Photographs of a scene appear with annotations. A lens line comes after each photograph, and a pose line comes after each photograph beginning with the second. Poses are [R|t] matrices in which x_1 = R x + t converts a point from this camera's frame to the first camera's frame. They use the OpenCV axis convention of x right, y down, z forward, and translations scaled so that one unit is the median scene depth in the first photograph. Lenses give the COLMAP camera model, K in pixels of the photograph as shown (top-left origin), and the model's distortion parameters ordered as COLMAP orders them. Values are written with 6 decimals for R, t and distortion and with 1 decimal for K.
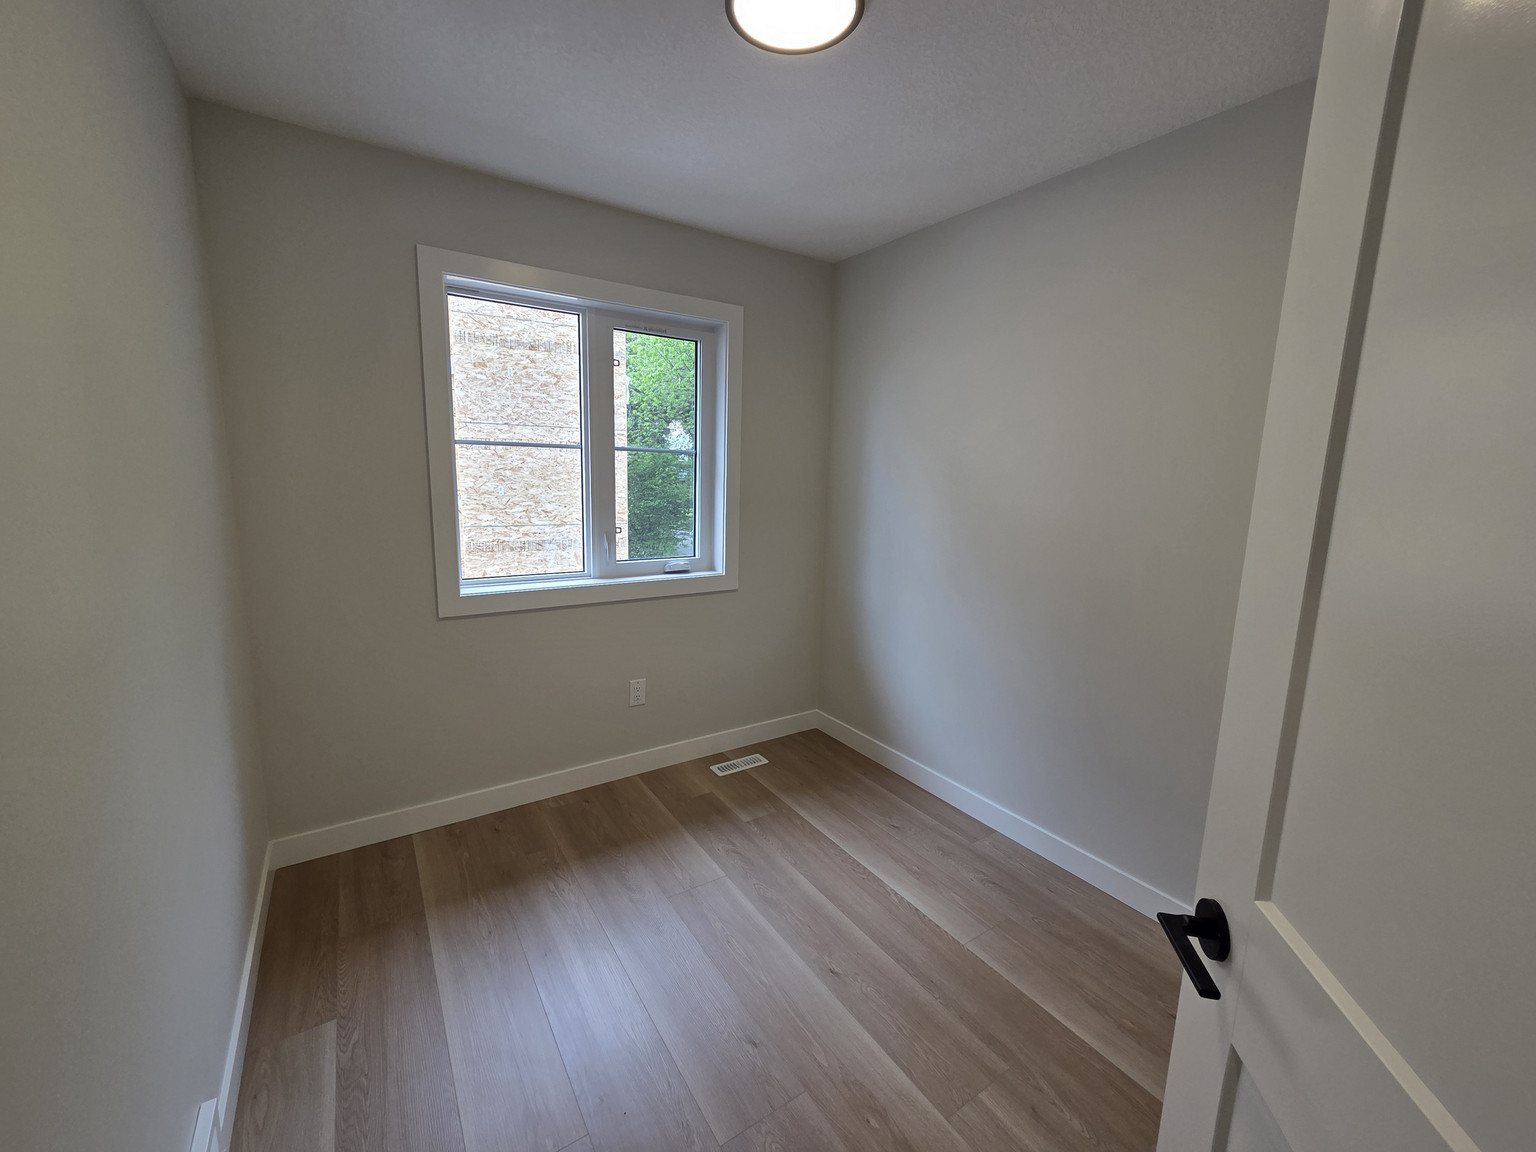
lens RADIAL K [[642.1, 0, 771.6], [0, 642.1, 565.3], [0, 0, 1]] dist [0.001183, 0.000073]
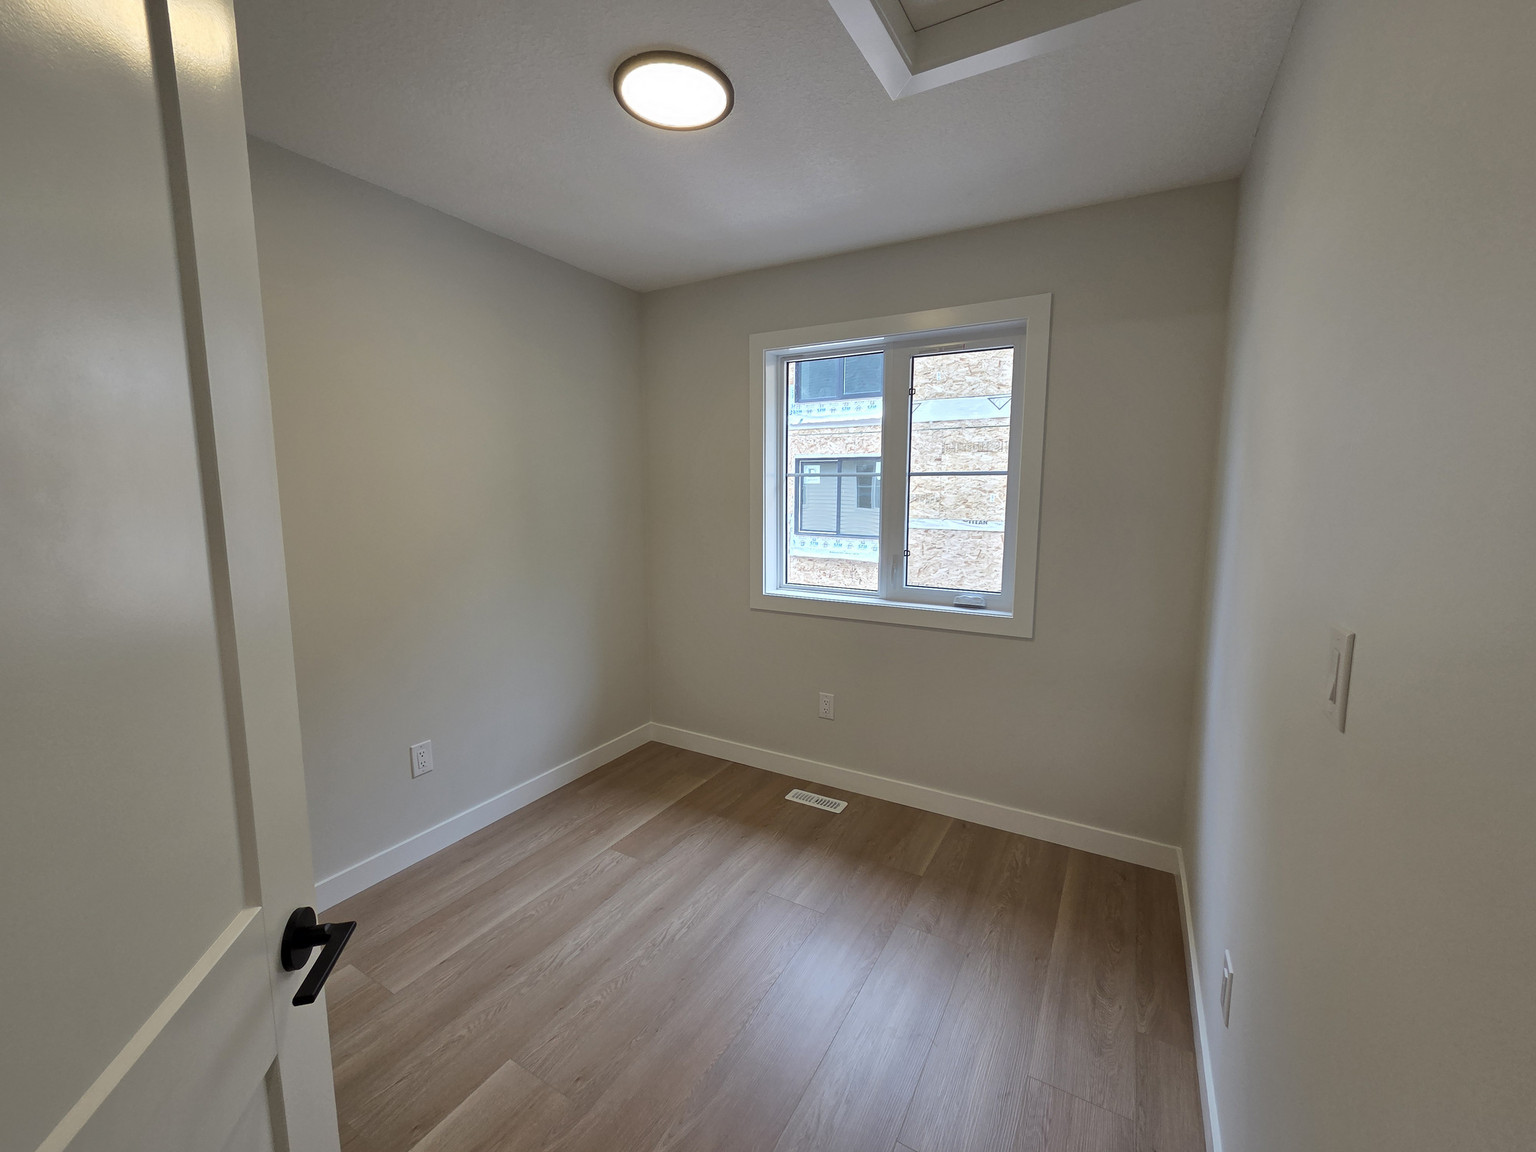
lens RADIAL K [[626.5, 0, 773.4], [0, 626.5, 566.6], [0, 0, 1]] dist [0.000939, 0.000081]
pose [[0.451546, 0.084289, -0.888258, 0.529394], [-0.124359, 0.991756, 0.030893, -0.040027], [0.883539, 0.096513, 0.458306, 0.358436]]
